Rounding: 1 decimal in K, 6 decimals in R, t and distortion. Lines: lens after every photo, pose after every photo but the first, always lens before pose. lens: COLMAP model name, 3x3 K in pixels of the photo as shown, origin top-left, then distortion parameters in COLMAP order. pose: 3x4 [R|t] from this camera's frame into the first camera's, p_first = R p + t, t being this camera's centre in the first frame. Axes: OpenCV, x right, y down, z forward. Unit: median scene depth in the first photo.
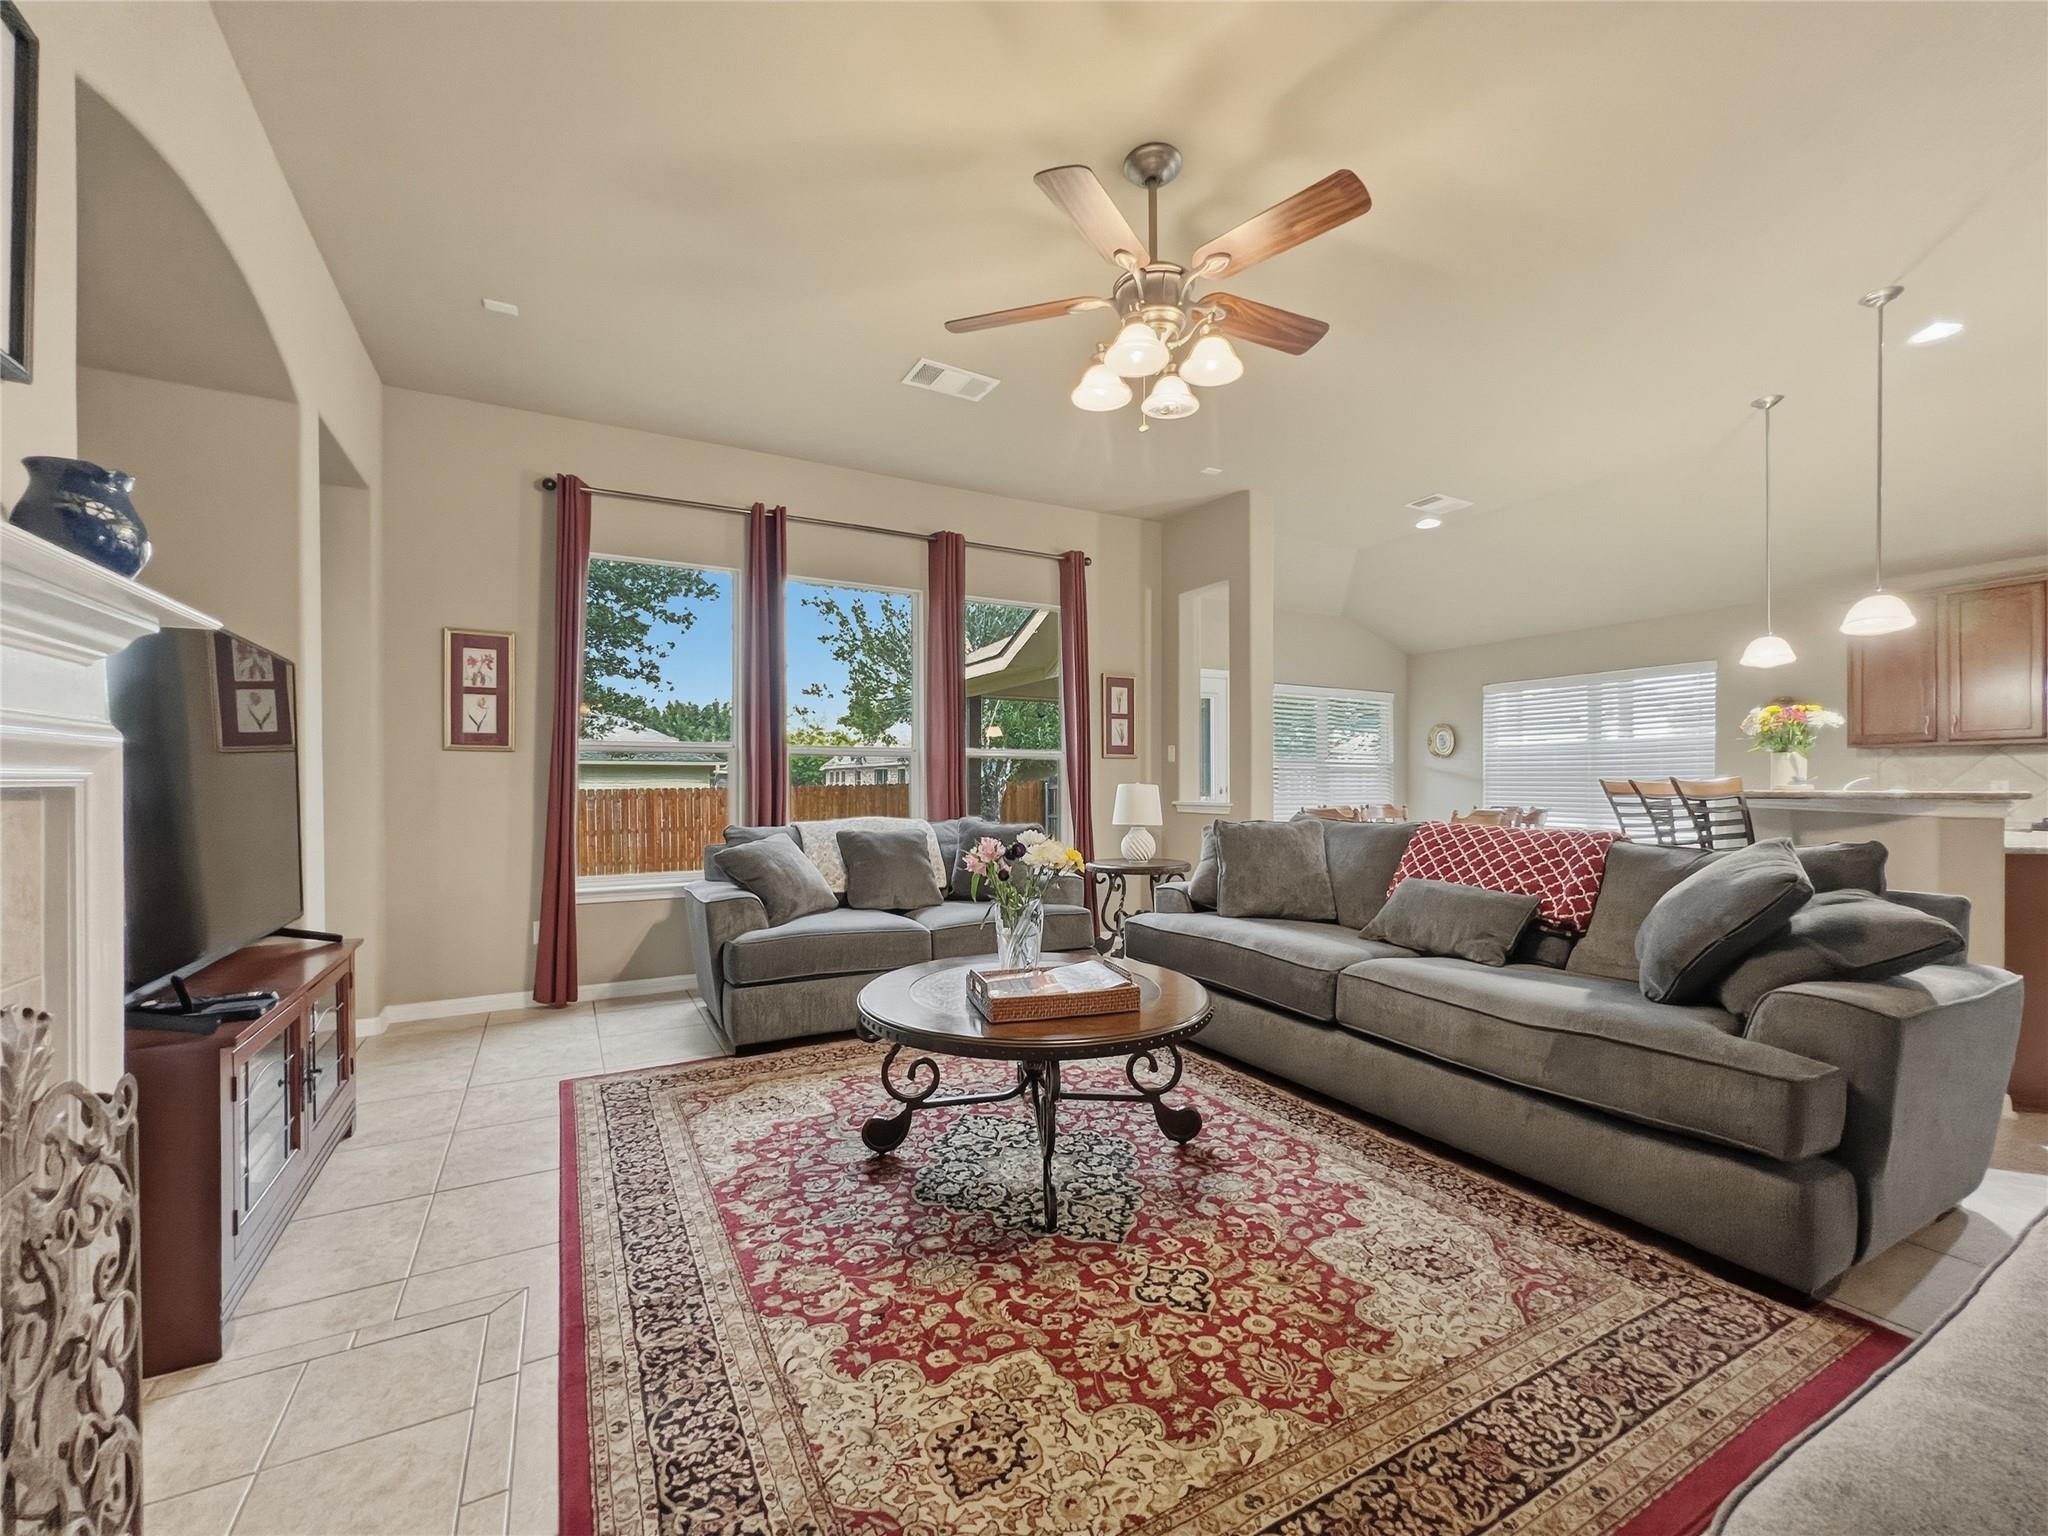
lens RADIAL K [[839.7, 0, 1022.4], [0, 839.7, 791.2], [0, 0, 1]] dist [-0.000786, -0.000053]
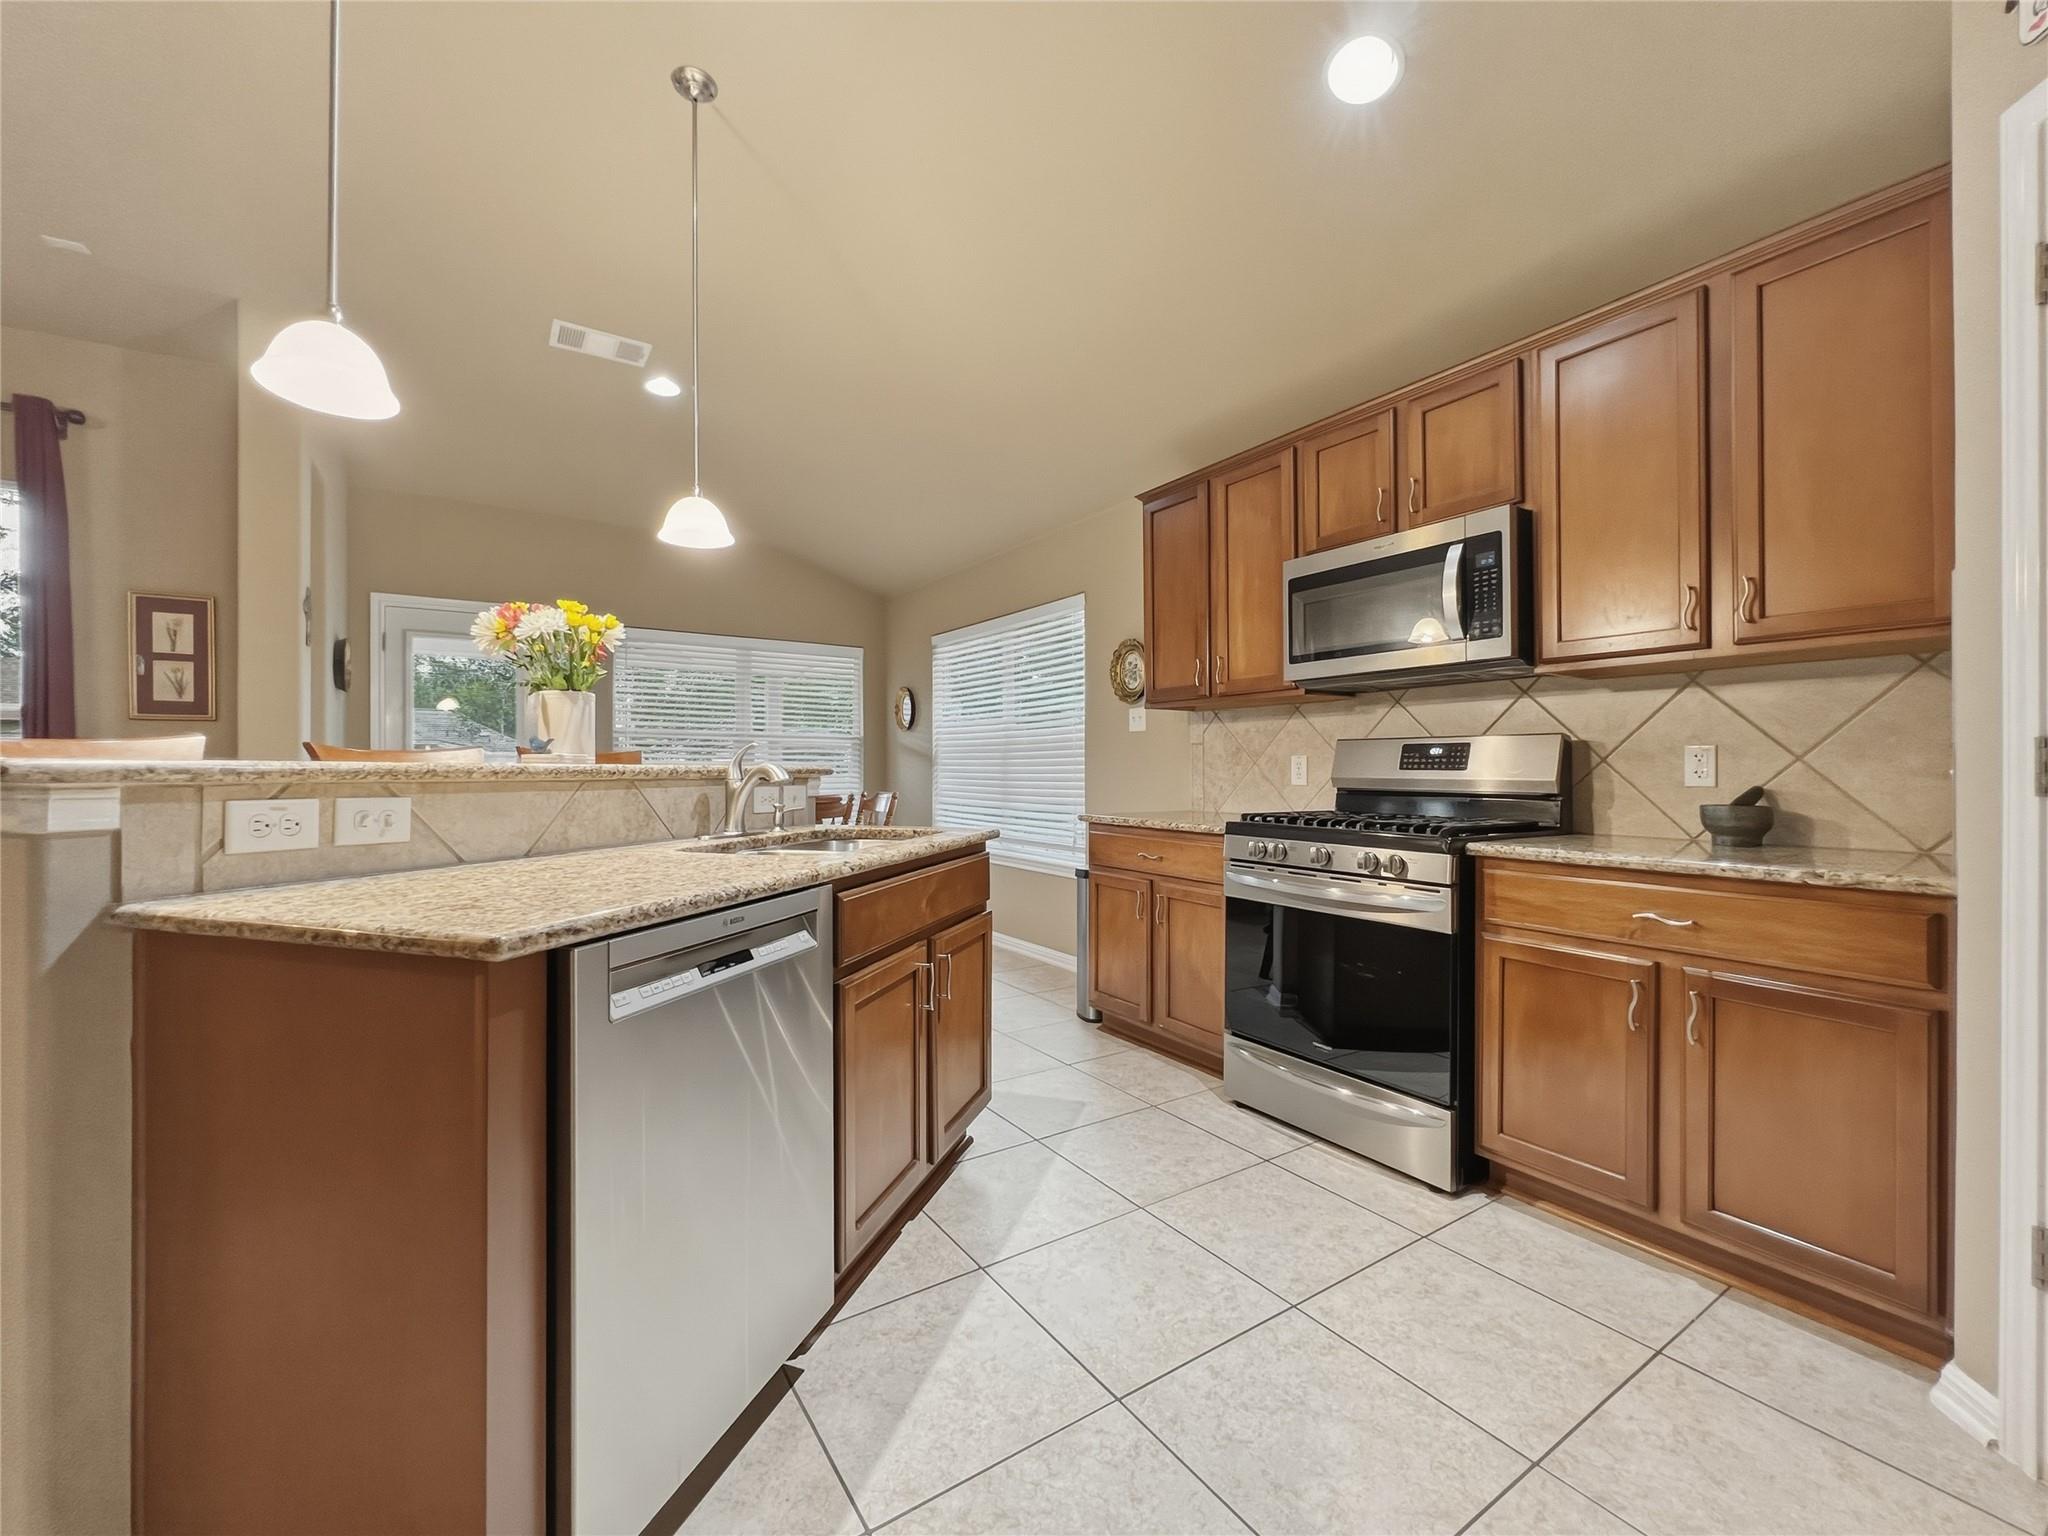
lens RADIAL K [[856.9, 0, 1010.9], [0, 856.9, 768.4], [0, 0, 1]] dist [0.000154, -0.000046]
pose [[0.997669, 0.003996, 0.068127, 1.588641], [-0.003332, 0.999946, -0.009856, 0.007300], [-0.068163, 0.009606, 0.997628, 0.607027]]
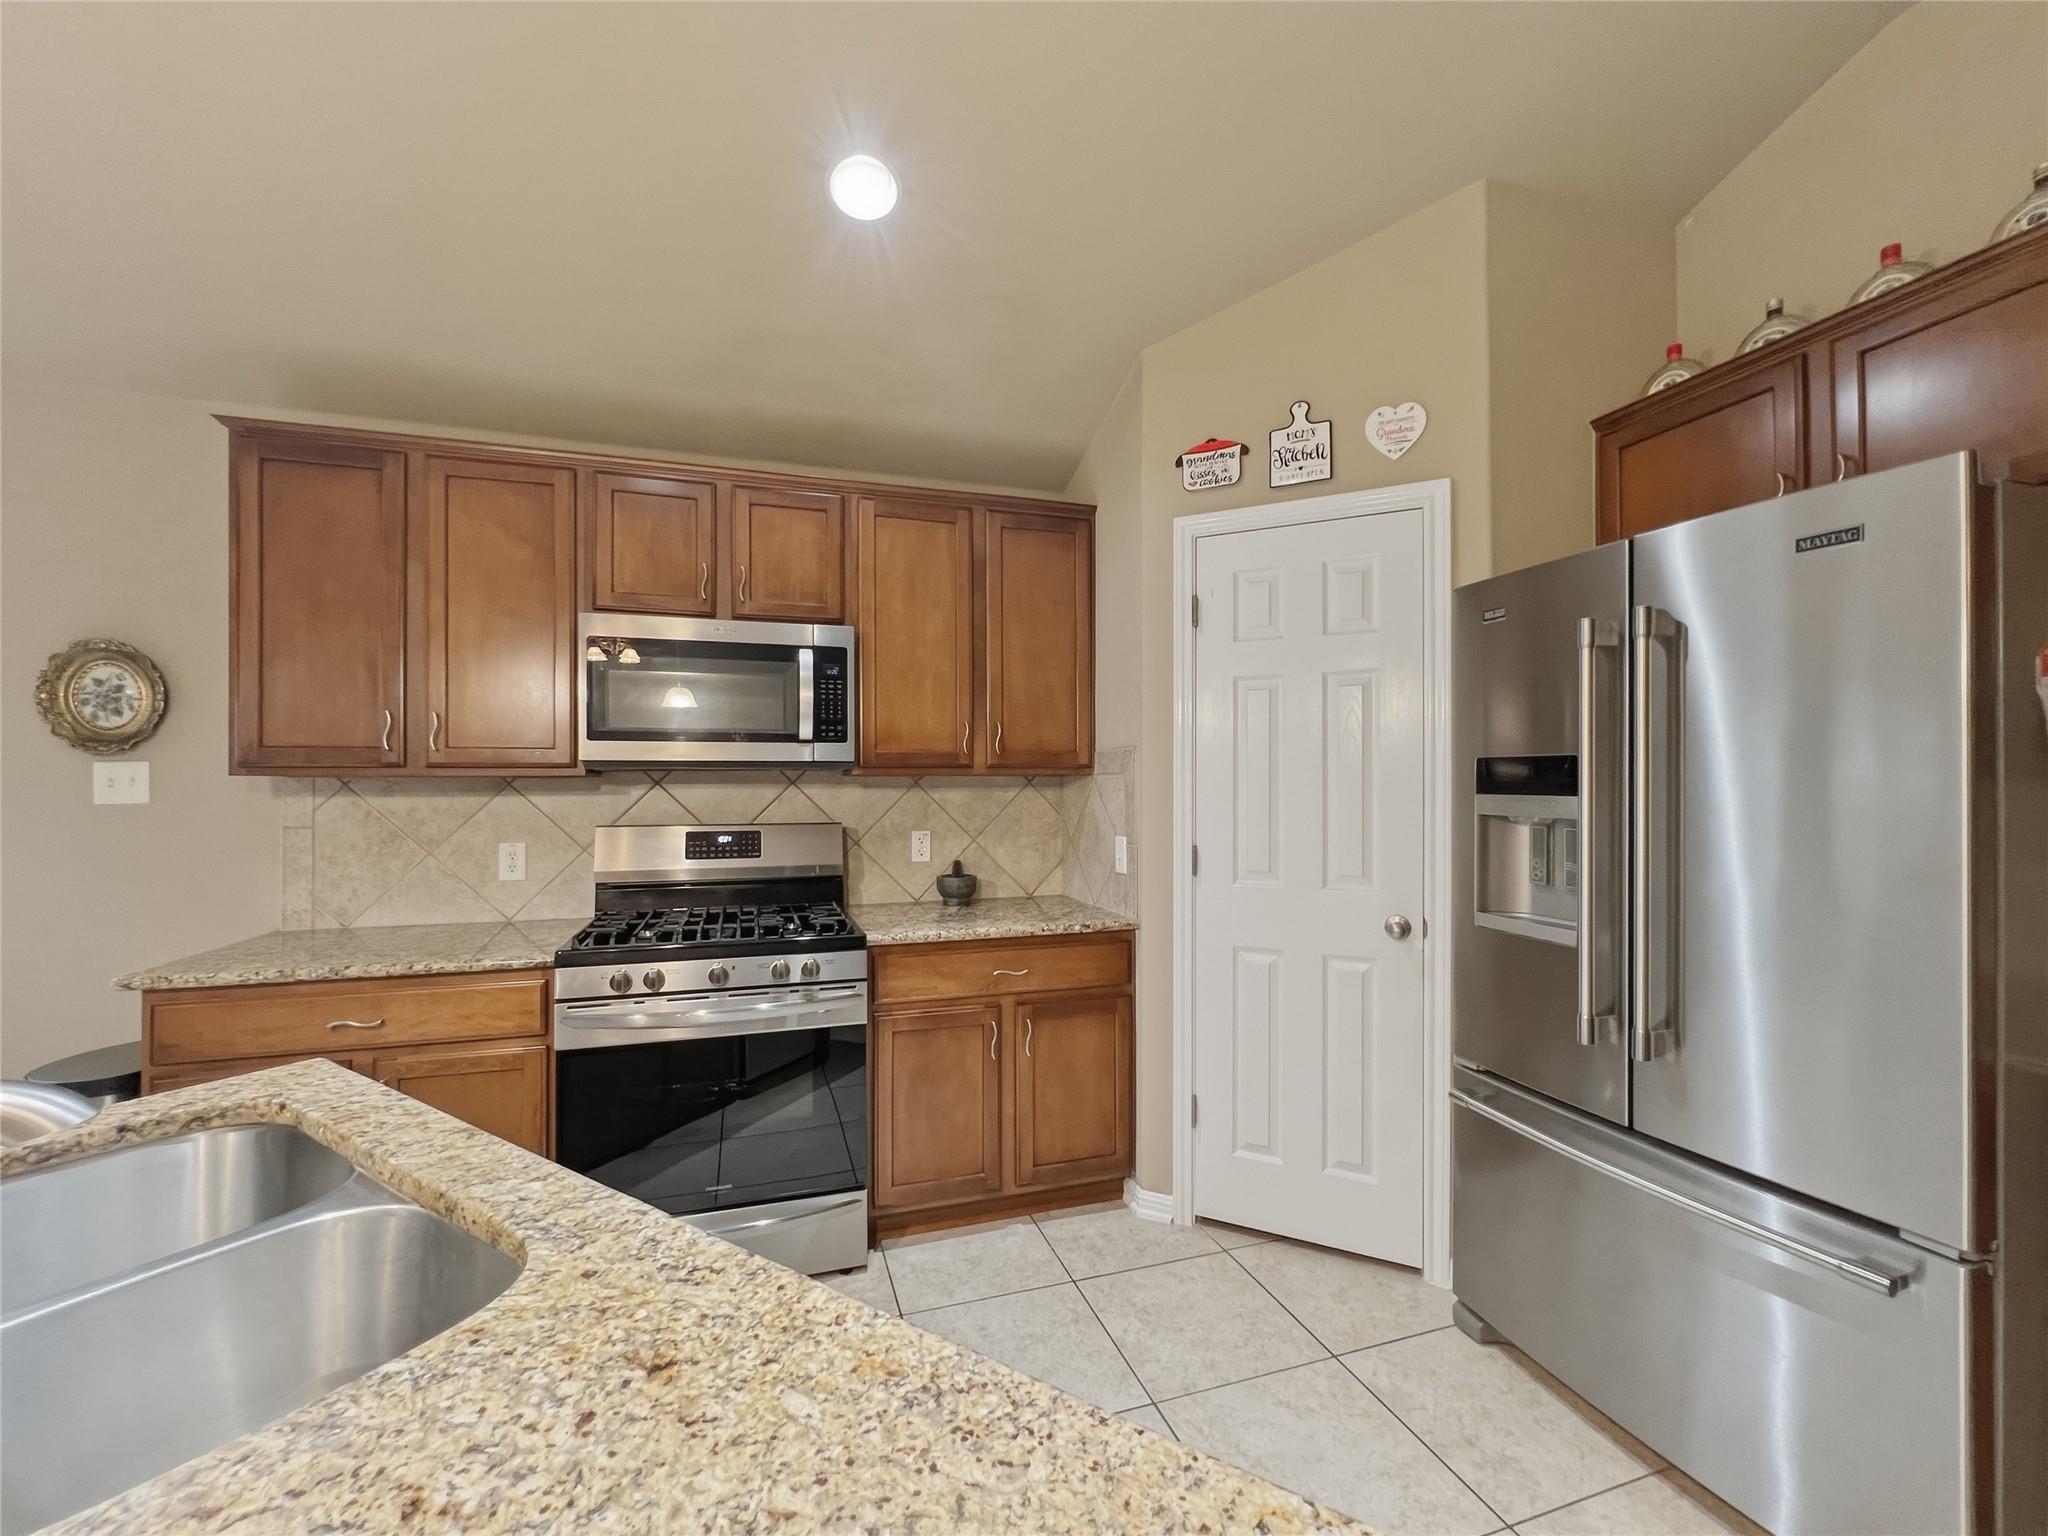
lens RADIAL K [[842.2, 0, 1024.8], [0, 842.2, 778.6], [0, 0, 1]] dist [-0.000342, 0.000083]
pose [[0.187011, 0.010400, 0.982303, 1.258289], [0.009441, 0.999879, -0.012384, -0.079156], [-0.982312, 0.011590, 0.186890, 1.047807]]
